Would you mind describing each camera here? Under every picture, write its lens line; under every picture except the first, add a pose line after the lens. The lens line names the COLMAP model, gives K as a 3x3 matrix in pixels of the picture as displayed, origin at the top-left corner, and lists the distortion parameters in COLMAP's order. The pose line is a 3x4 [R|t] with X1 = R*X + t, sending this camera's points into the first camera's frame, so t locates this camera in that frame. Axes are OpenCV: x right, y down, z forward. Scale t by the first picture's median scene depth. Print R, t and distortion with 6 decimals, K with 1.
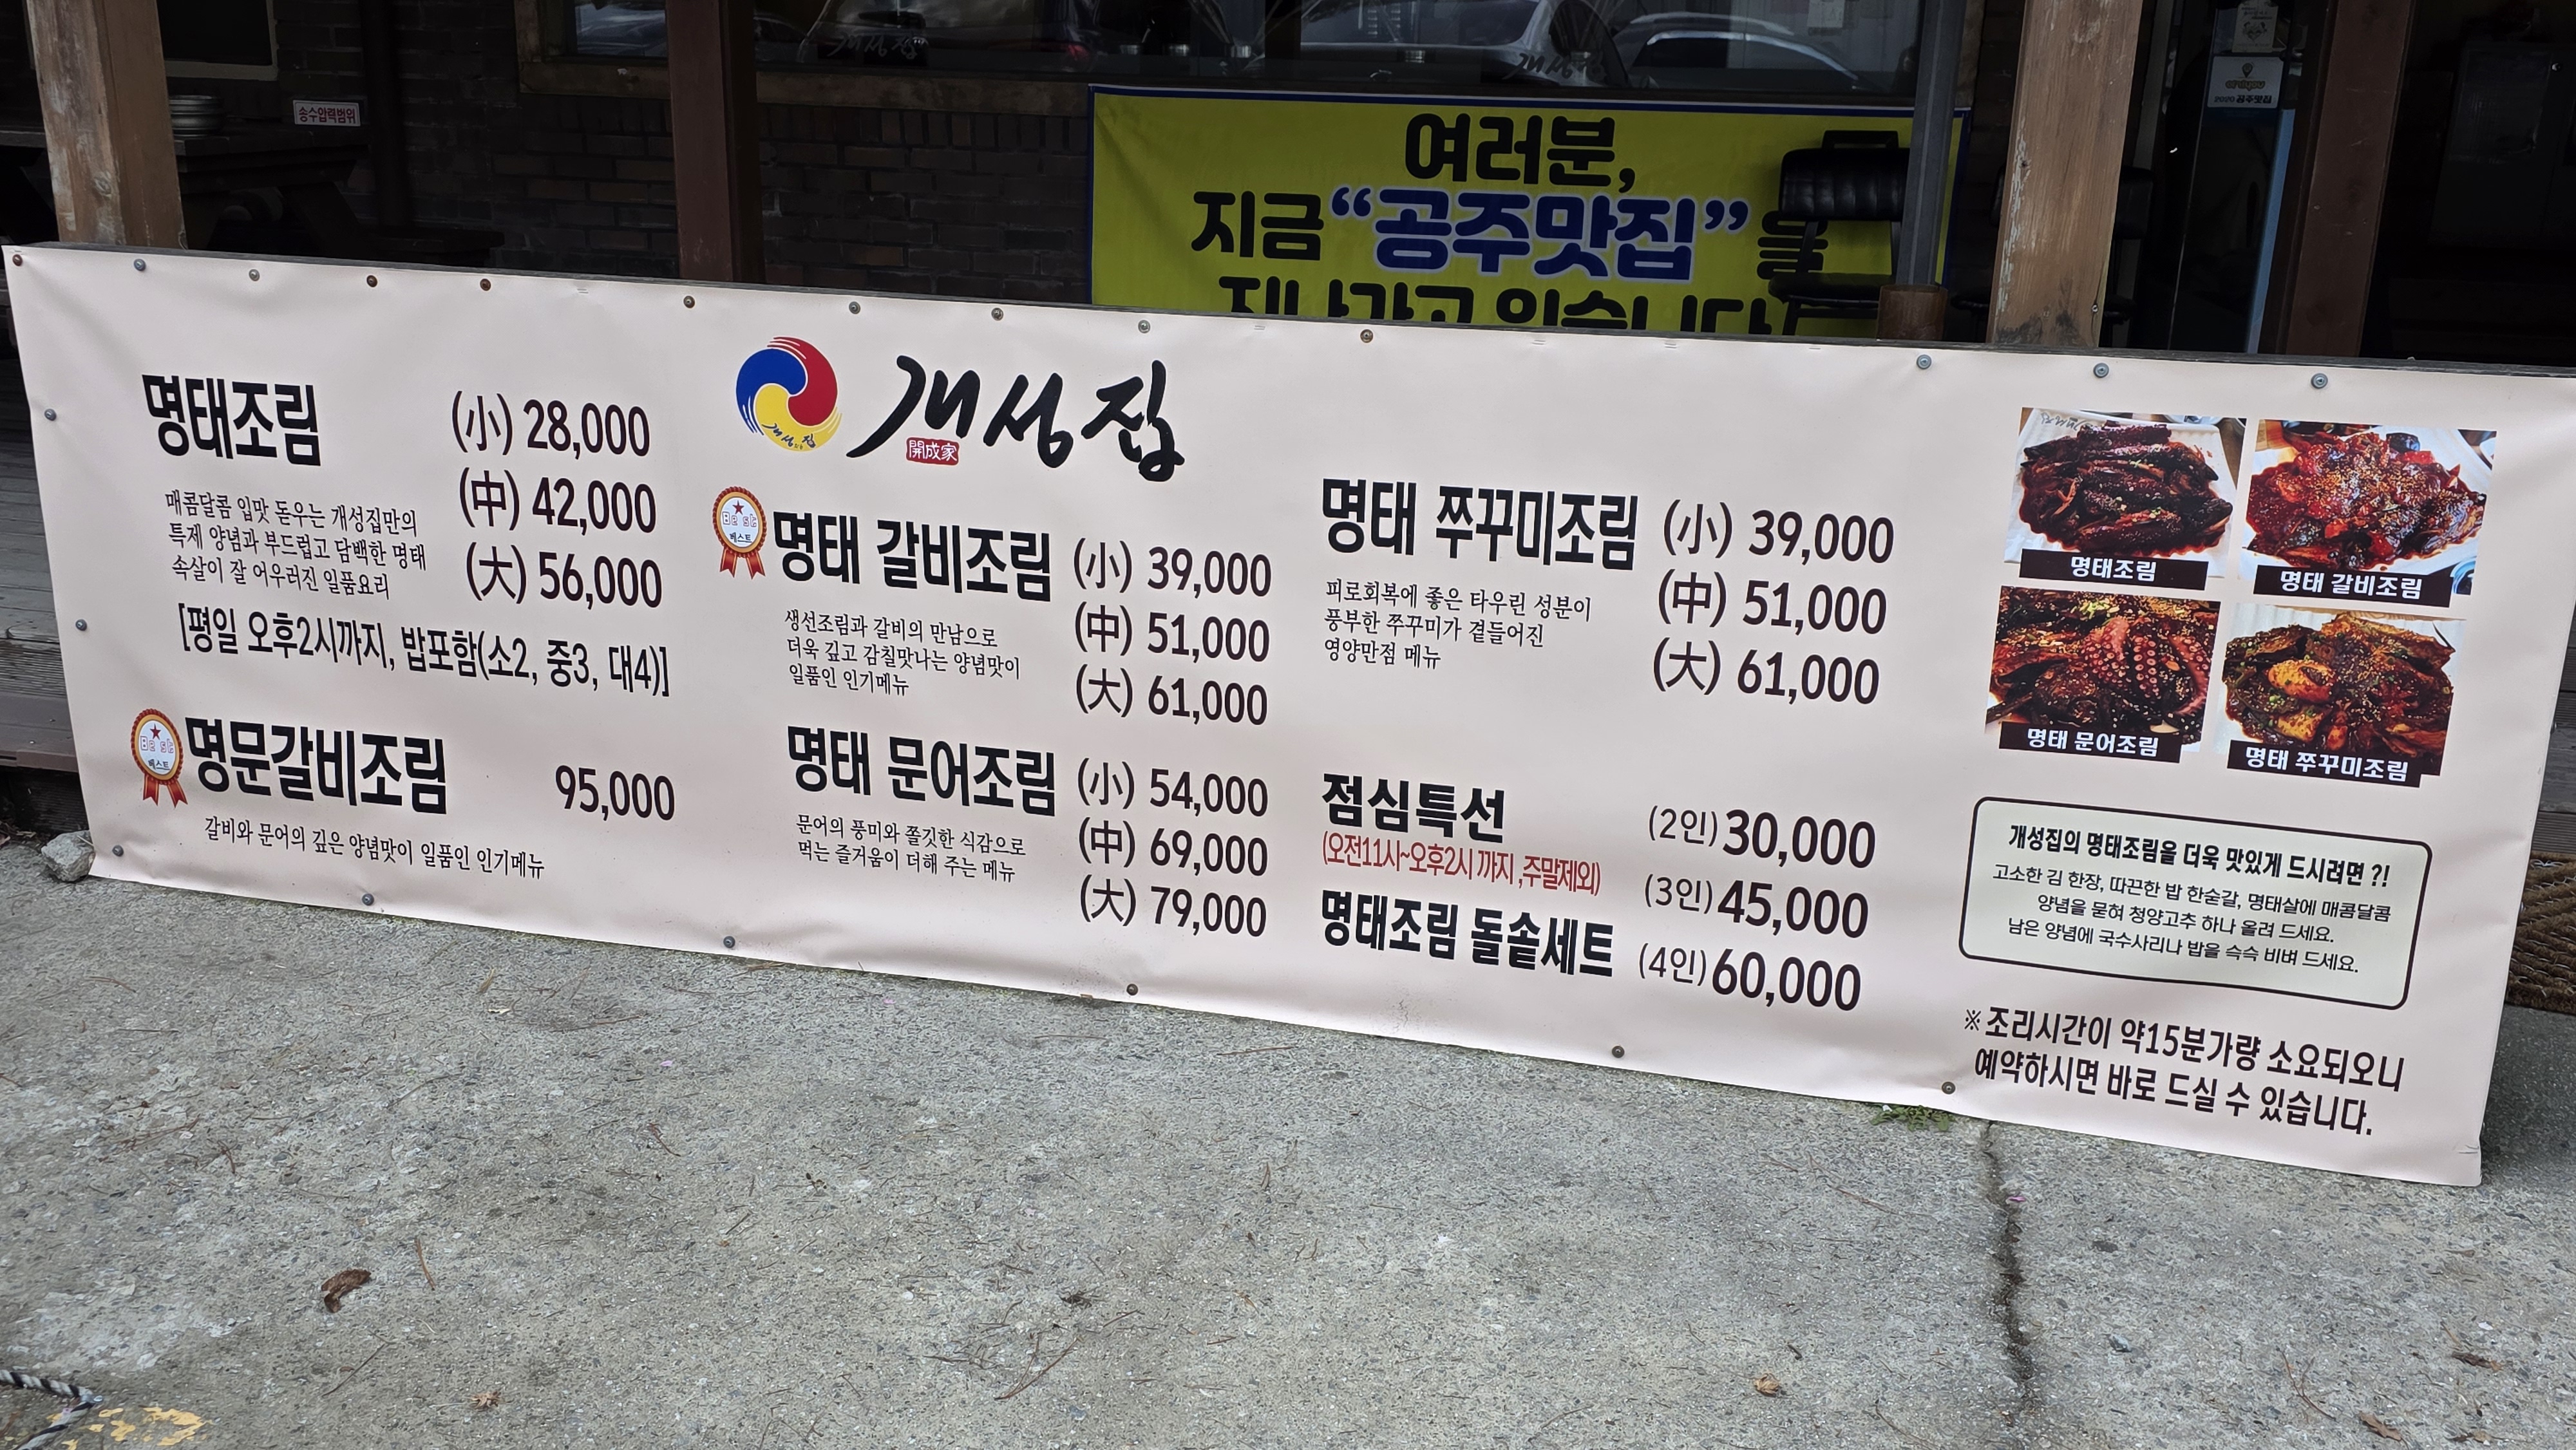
lens RADIAL K [[2105.1, 0, 1288.0], [0, 2105.1, 725.0], [0, 0, 1]] dist [0.126159, -0.215329]
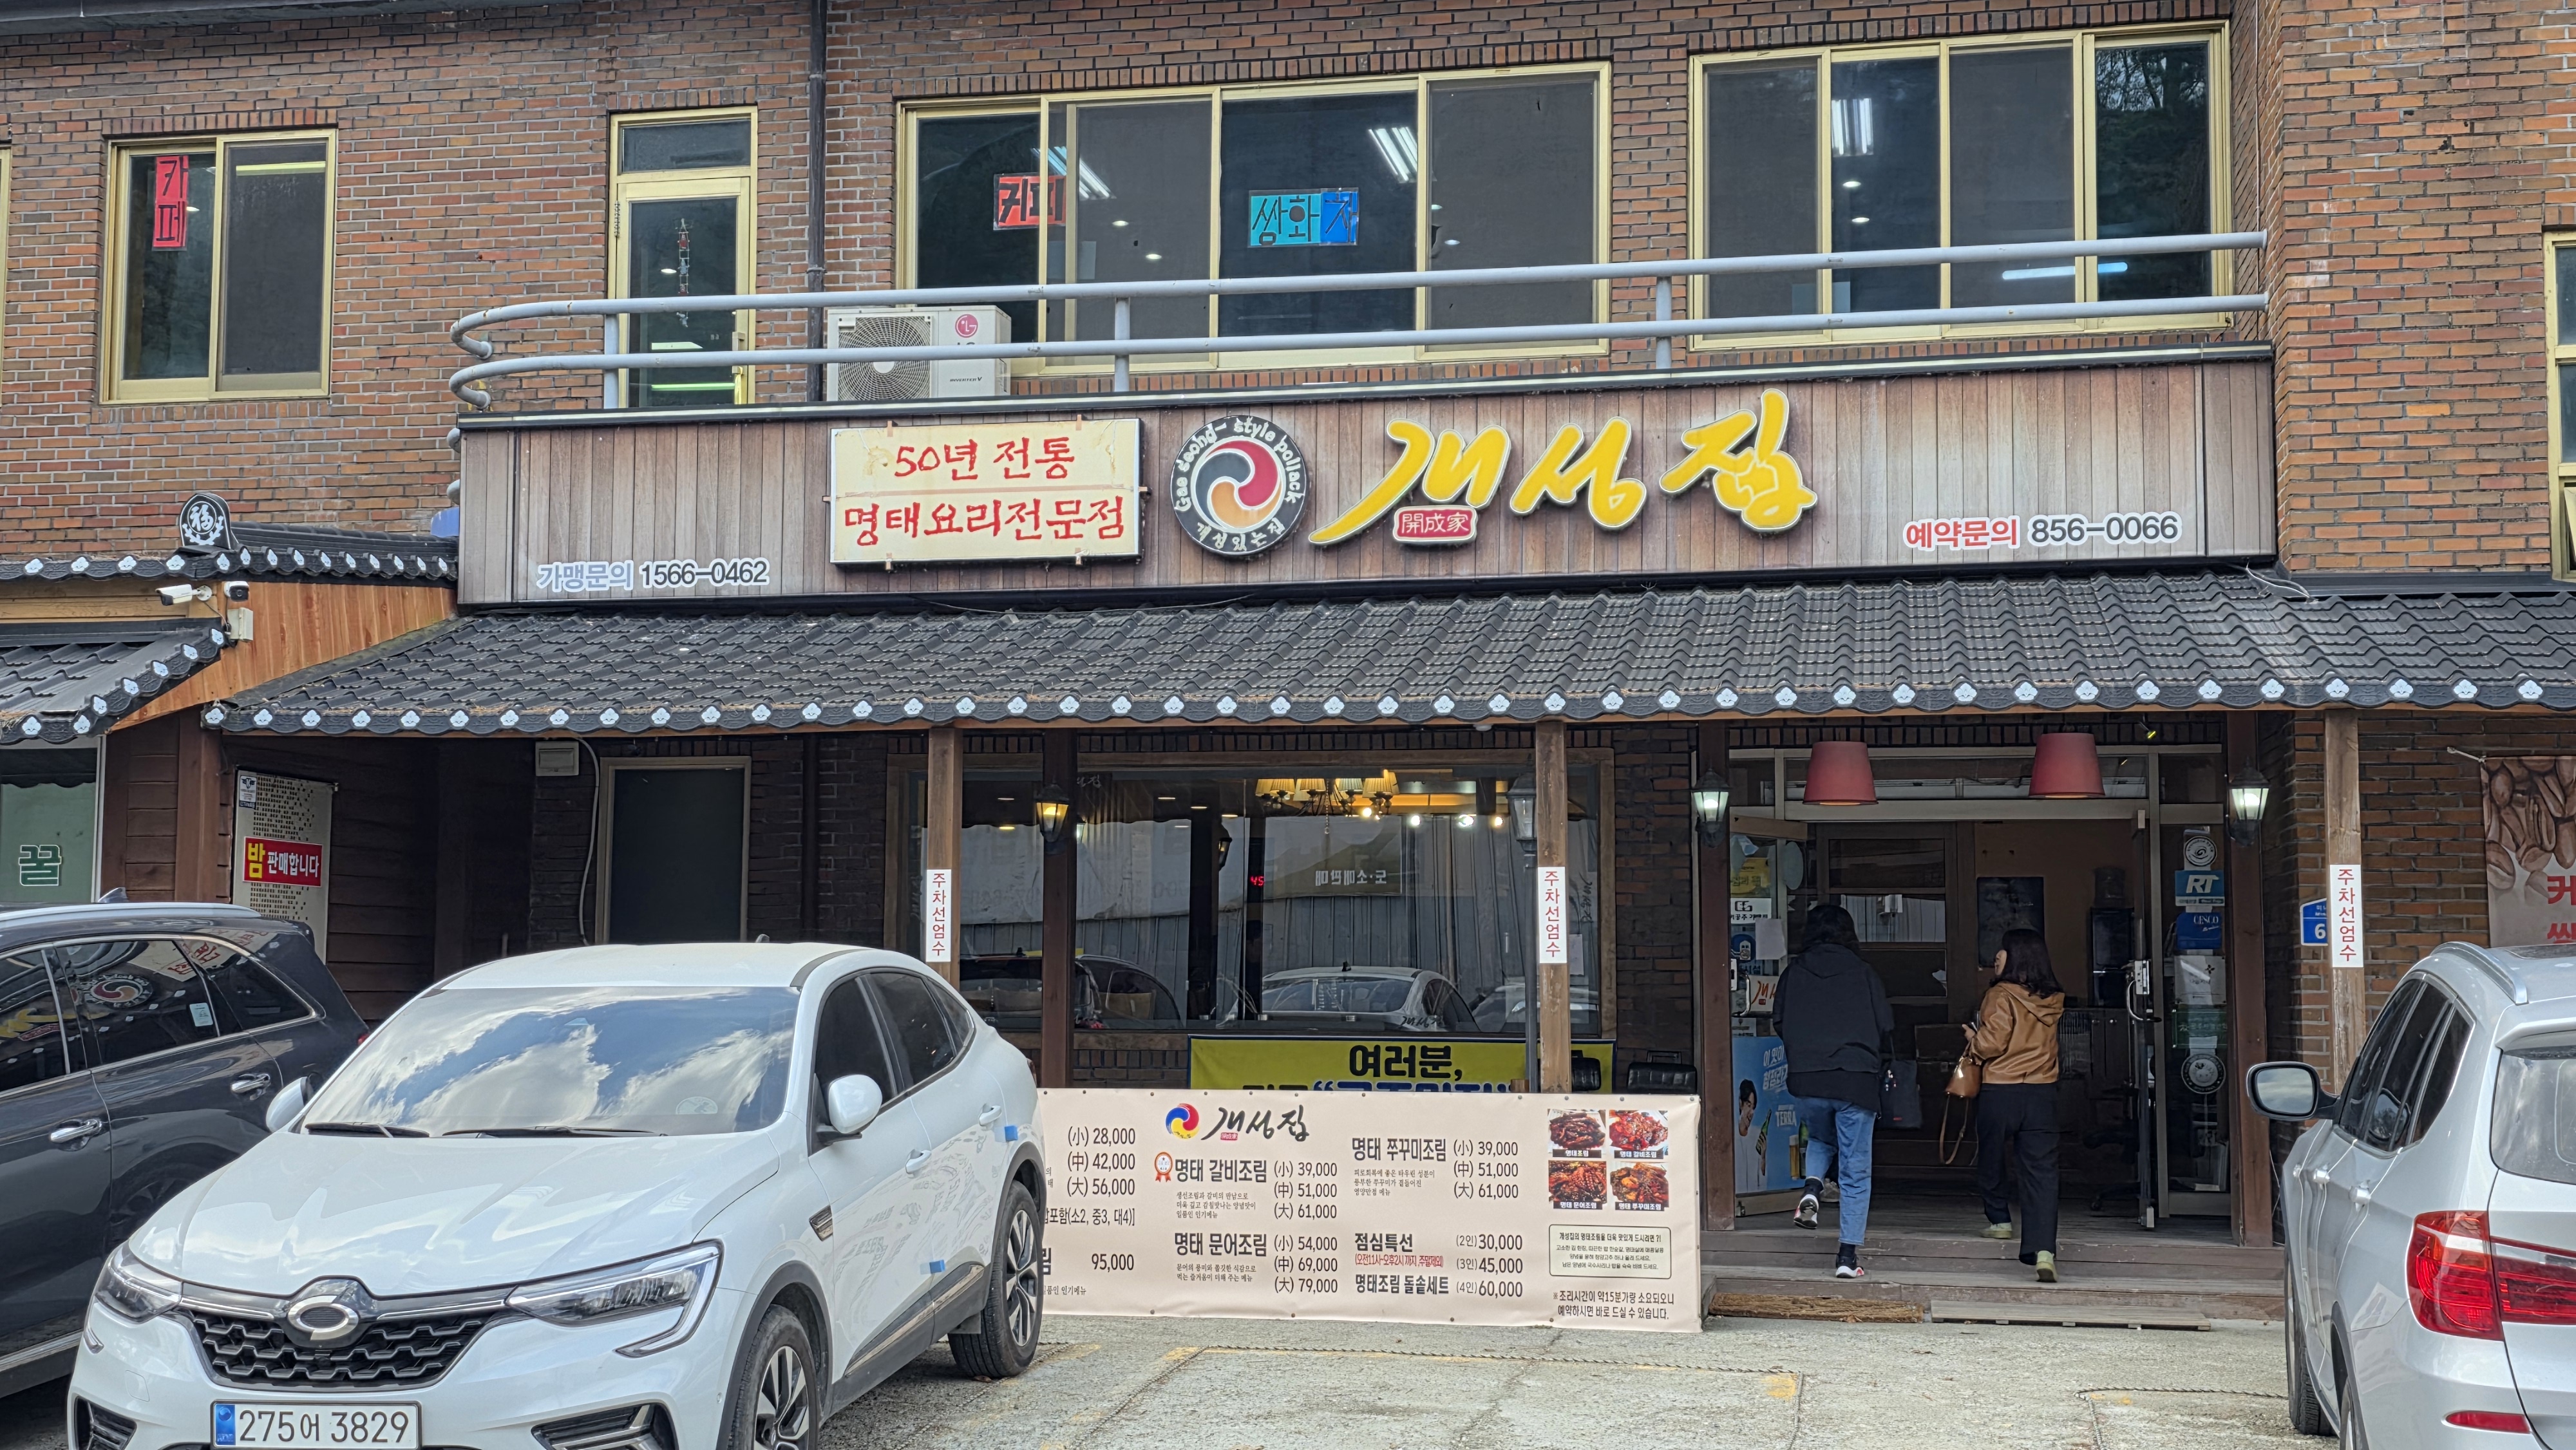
lens RADIAL K [[2868.8, 0, 1288.0], [0, 2868.8, 725.0], [0, 0, 1]] dist [0.211109, -0.025628]
pose [[0.997759, -0.009327, 0.066256, -0.360822], [0.034883, 0.917524, -0.396148, 1.029217], [-0.057096, 0.397572, 0.915793, -3.248378]]
